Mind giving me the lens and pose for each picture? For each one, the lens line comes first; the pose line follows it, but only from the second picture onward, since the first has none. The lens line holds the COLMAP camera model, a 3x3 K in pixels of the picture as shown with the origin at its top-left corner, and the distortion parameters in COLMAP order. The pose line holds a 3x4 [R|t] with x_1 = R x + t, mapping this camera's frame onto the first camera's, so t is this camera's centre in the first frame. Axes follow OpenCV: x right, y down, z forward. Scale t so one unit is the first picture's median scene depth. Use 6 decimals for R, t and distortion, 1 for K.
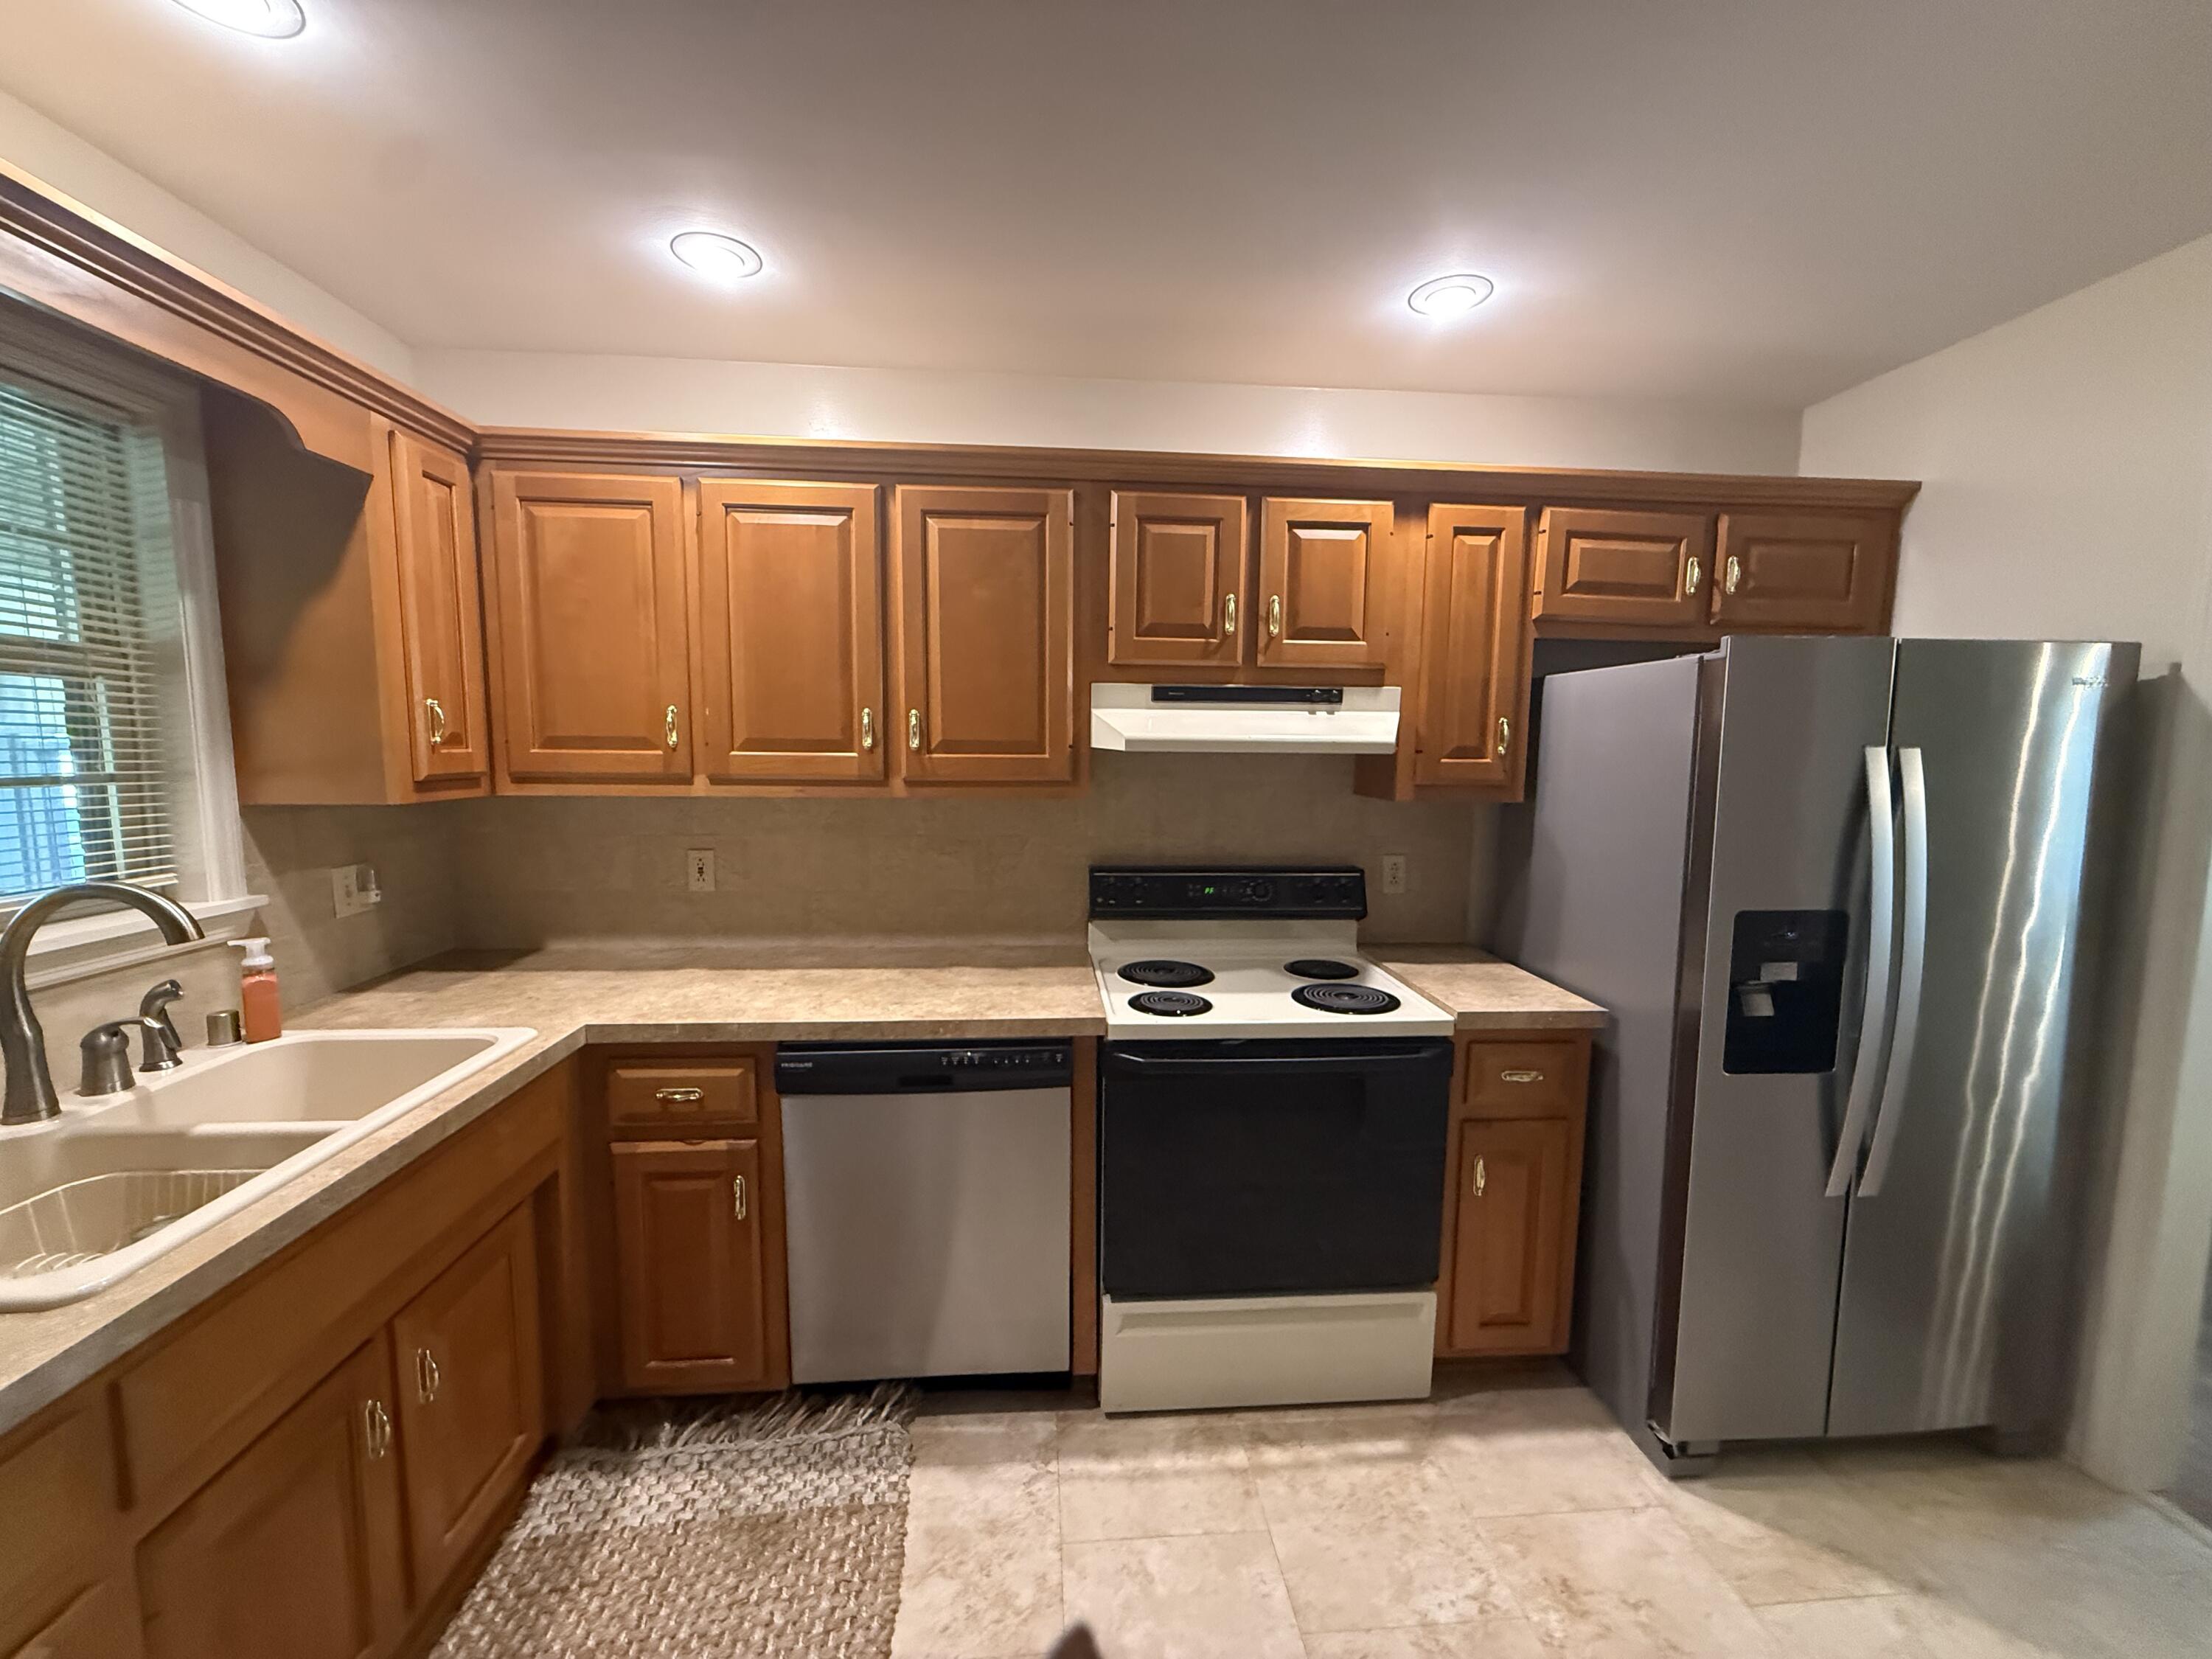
lens RADIAL K [[882.8, 0, 1106.5], [0, 882.8, 832.9], [0, 0, 1]] dist [0.000773, -0.000312]
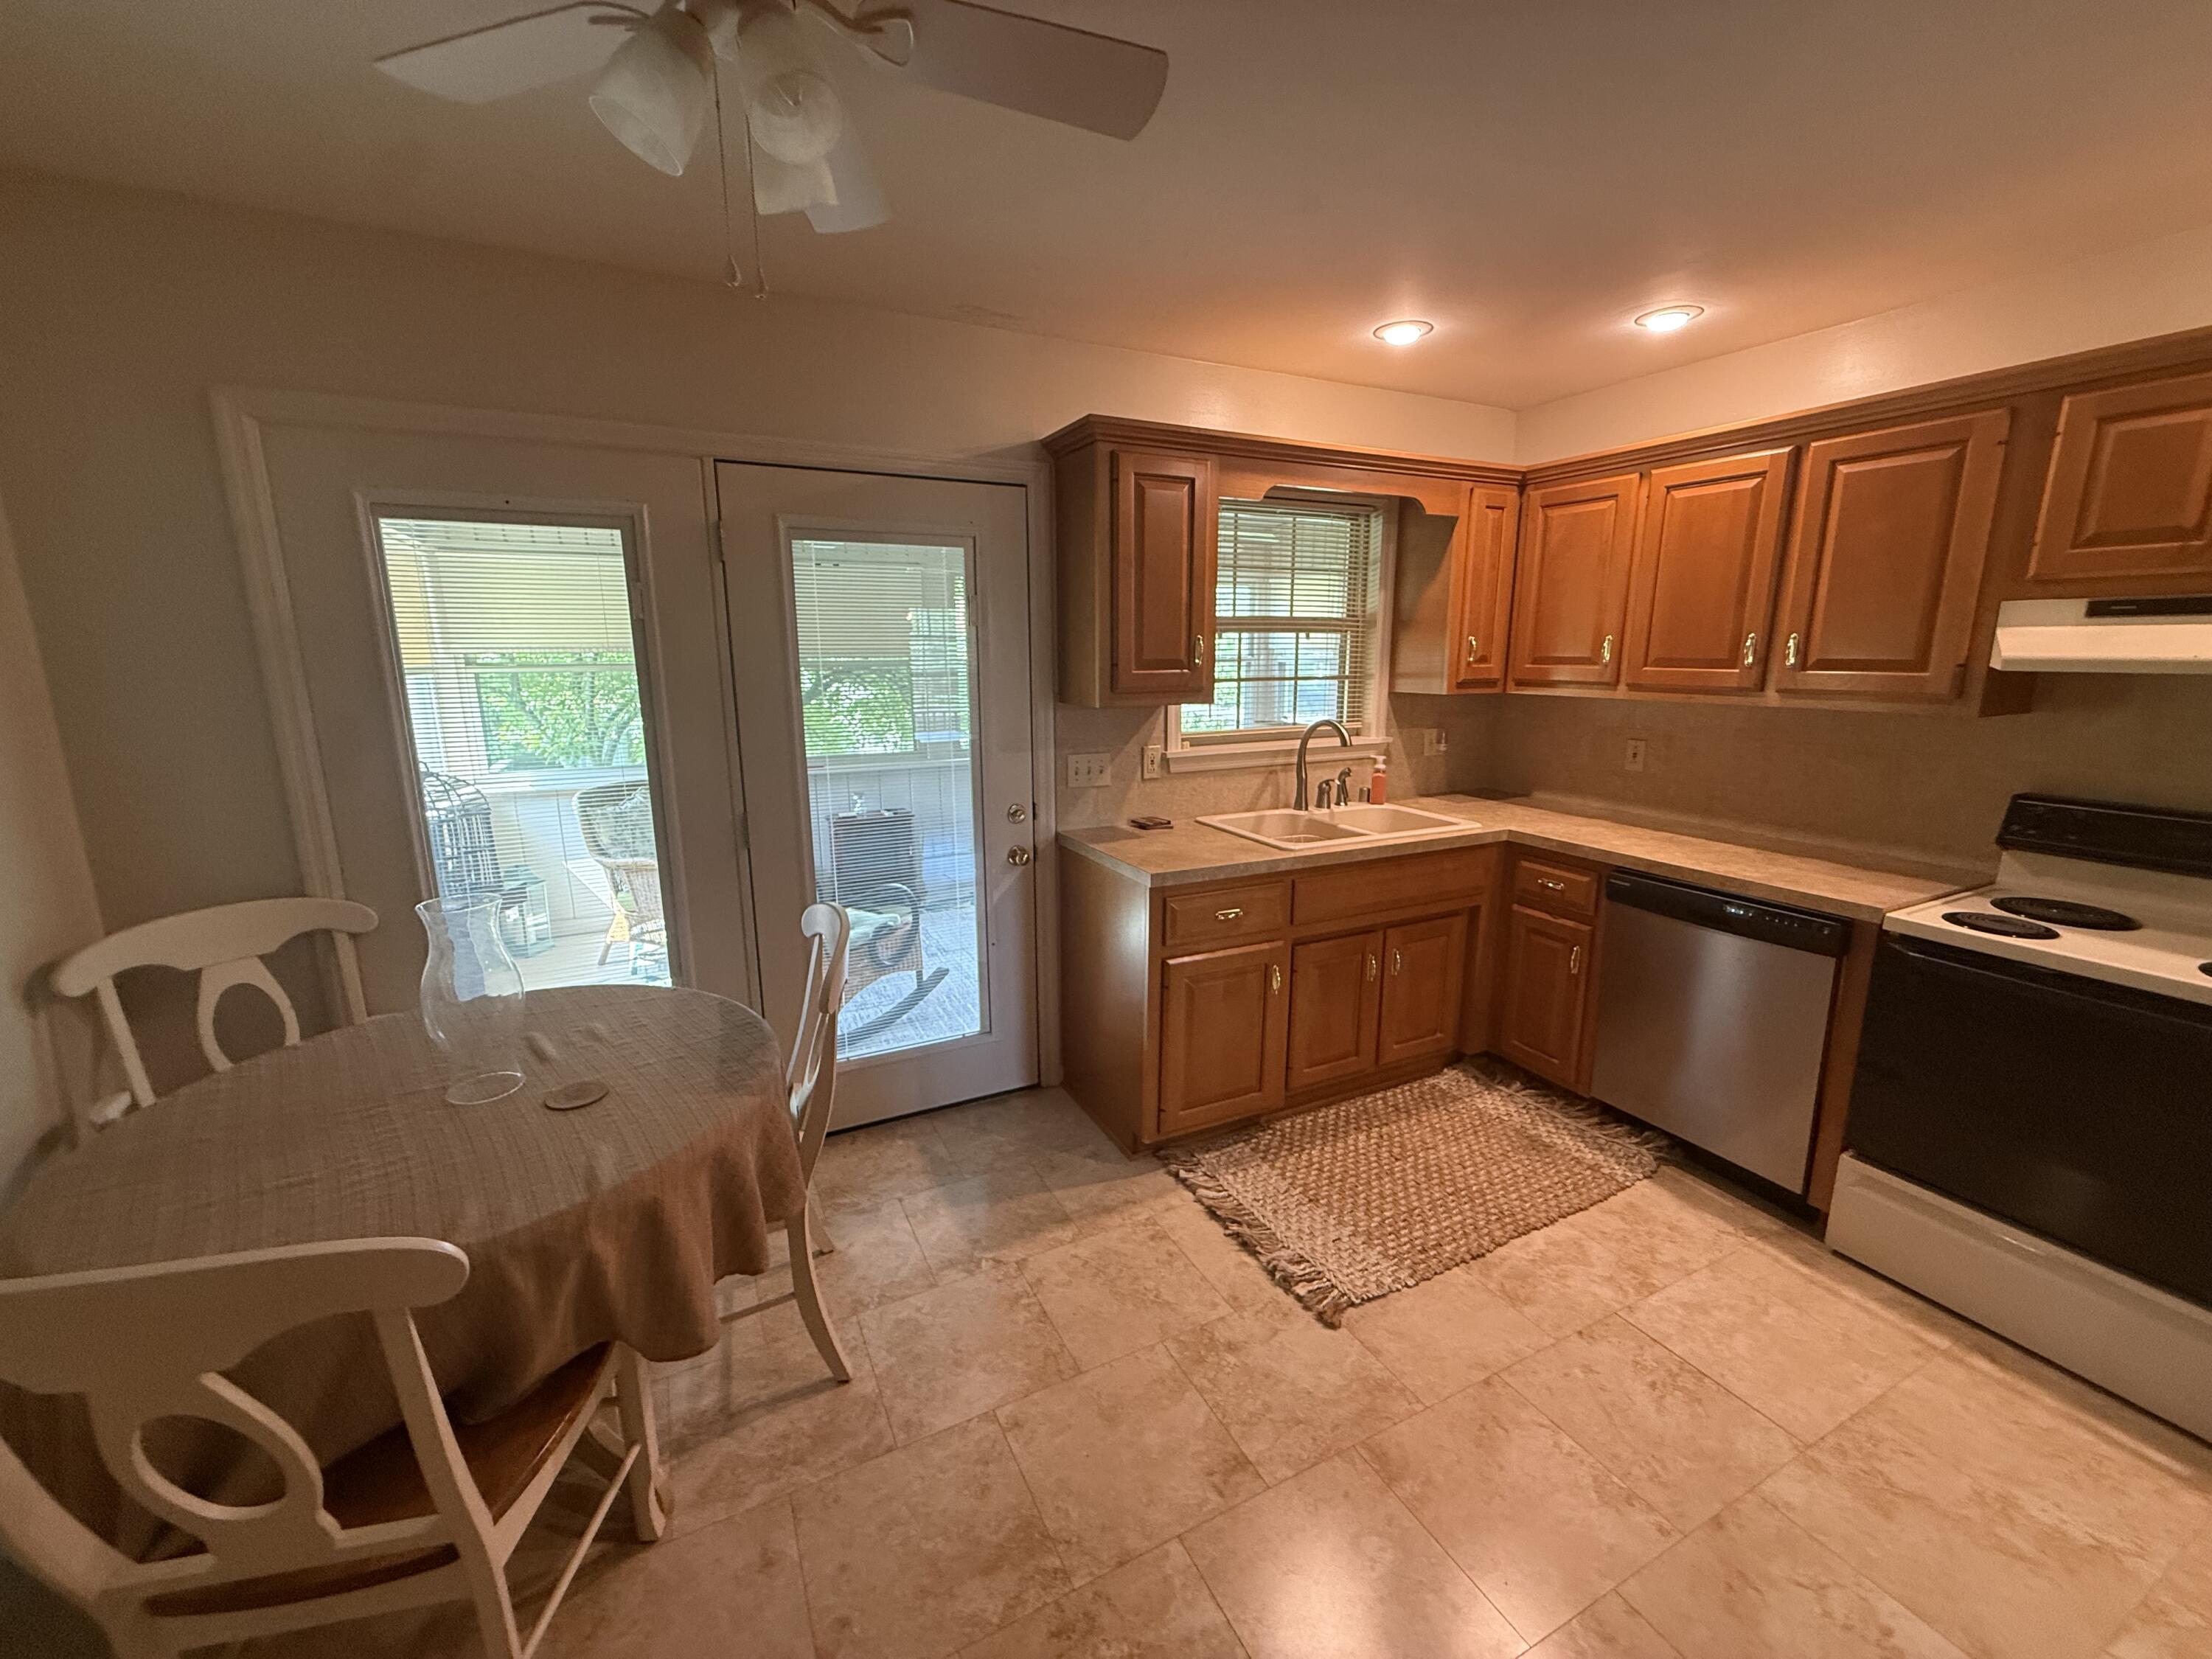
lens RADIAL K [[887.5, 0, 1104.7], [0, 887.5, 829.6], [0, 0, 1]] dist [-0.000537, -0.000050]
pose [[0.377928, 0.176364, -0.908882, 0.632200], [-0.087716, 0.984094, 0.154484, 0.020226], [0.921670, 0.021340, 0.387386, -0.359591]]
